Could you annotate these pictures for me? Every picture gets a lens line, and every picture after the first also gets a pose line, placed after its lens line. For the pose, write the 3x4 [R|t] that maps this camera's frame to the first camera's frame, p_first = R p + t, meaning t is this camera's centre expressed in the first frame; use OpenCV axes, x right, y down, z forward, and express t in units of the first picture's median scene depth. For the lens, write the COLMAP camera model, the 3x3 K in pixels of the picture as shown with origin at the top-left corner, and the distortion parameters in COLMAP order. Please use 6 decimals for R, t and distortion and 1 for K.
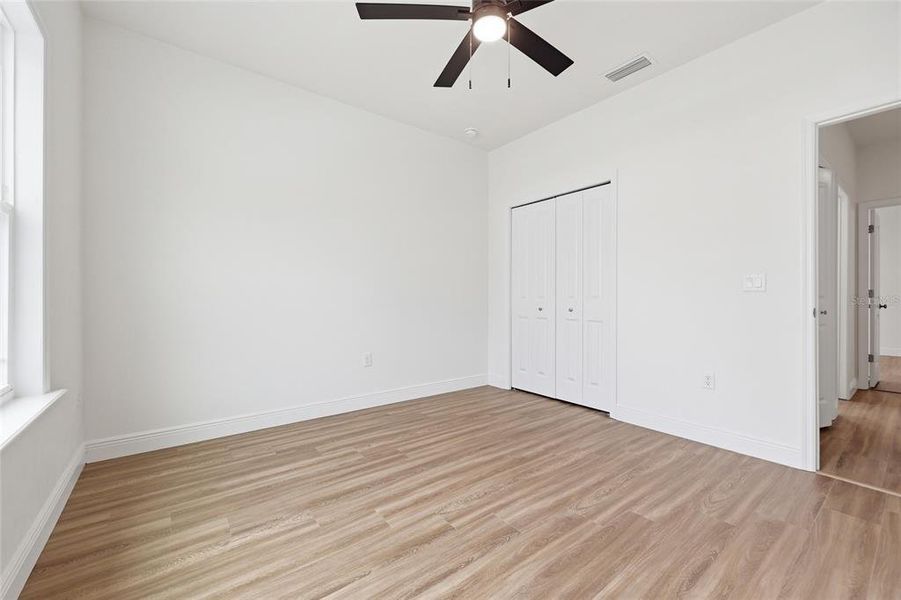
lens RADIAL K [[365.0, 0, 444.4], [0, 365.0, 306.1], [0, 0, 1]] dist [0.001354, -0.000426]
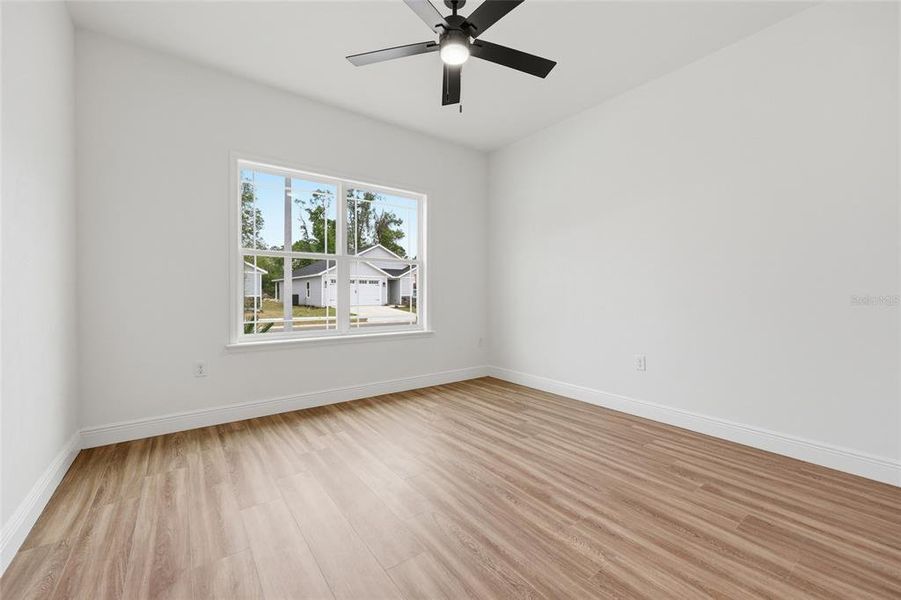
lens RADIAL K [[365.0, 0, 444.9], [0, 365.0, 294.9], [0, 0, 1]] dist [0.001354, -0.000426]
pose [[-0.019337, 0.001512, -0.999812, 0.943342], [-0.025660, 0.999669, 0.002008, -0.005275], [0.999484, 0.025694, -0.019292, 0.749811]]
